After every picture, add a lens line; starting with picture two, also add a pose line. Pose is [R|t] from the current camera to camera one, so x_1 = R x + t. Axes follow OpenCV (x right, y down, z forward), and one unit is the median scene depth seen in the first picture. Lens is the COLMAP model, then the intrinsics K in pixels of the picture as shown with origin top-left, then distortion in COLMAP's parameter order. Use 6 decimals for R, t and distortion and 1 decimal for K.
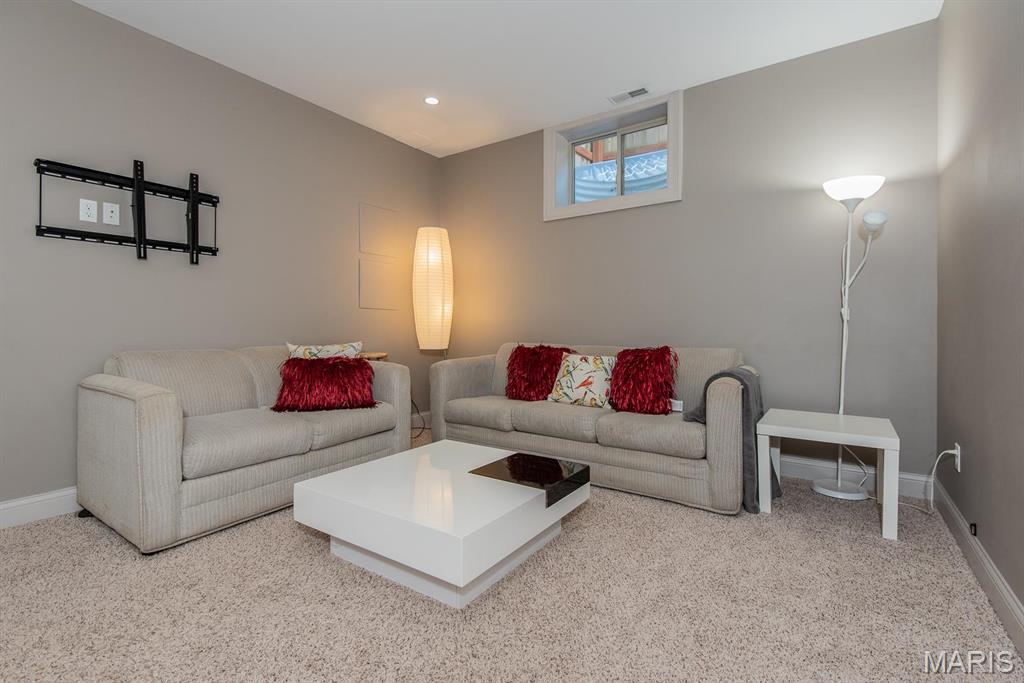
lens RADIAL K [[474.1, 0, 509.6], [0, 474.1, 334.3], [0, 0, 1]] dist [-0.000597, -0.001145]
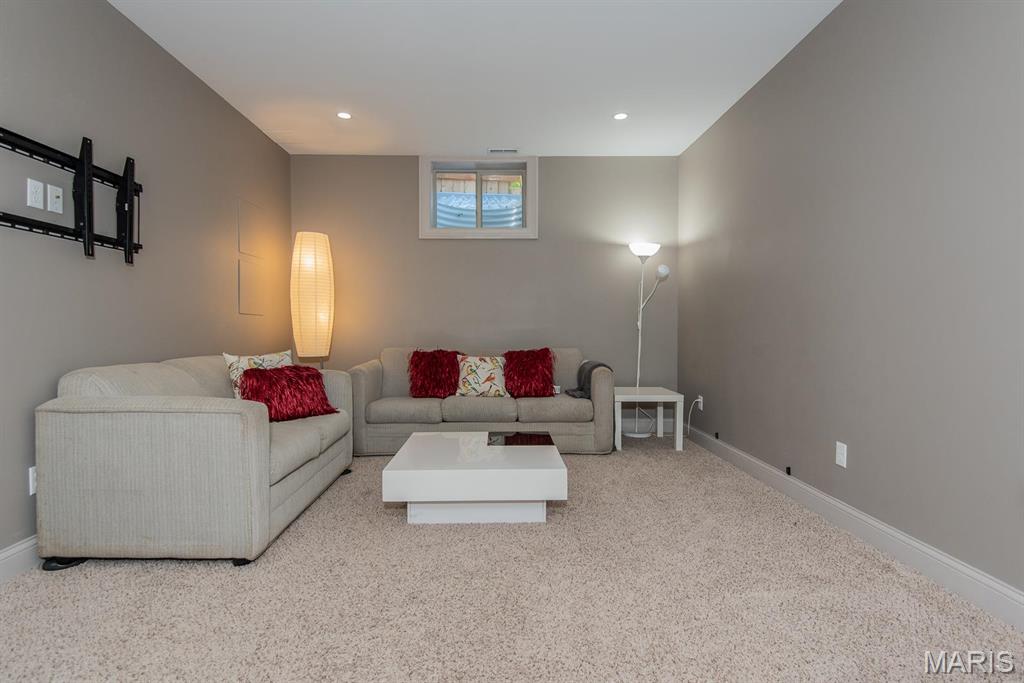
lens RADIAL K [[521.1, 0, 512.0], [0, 521.1, 341.5], [0, 0, 1]] dist [-0.018566, 0.000057]
pose [[0.801109, -0.015265, 0.598324, -0.624896], [0.010183, 0.999878, 0.011875, -0.011316], [-0.598432, -0.003420, 0.801166, -0.144477]]
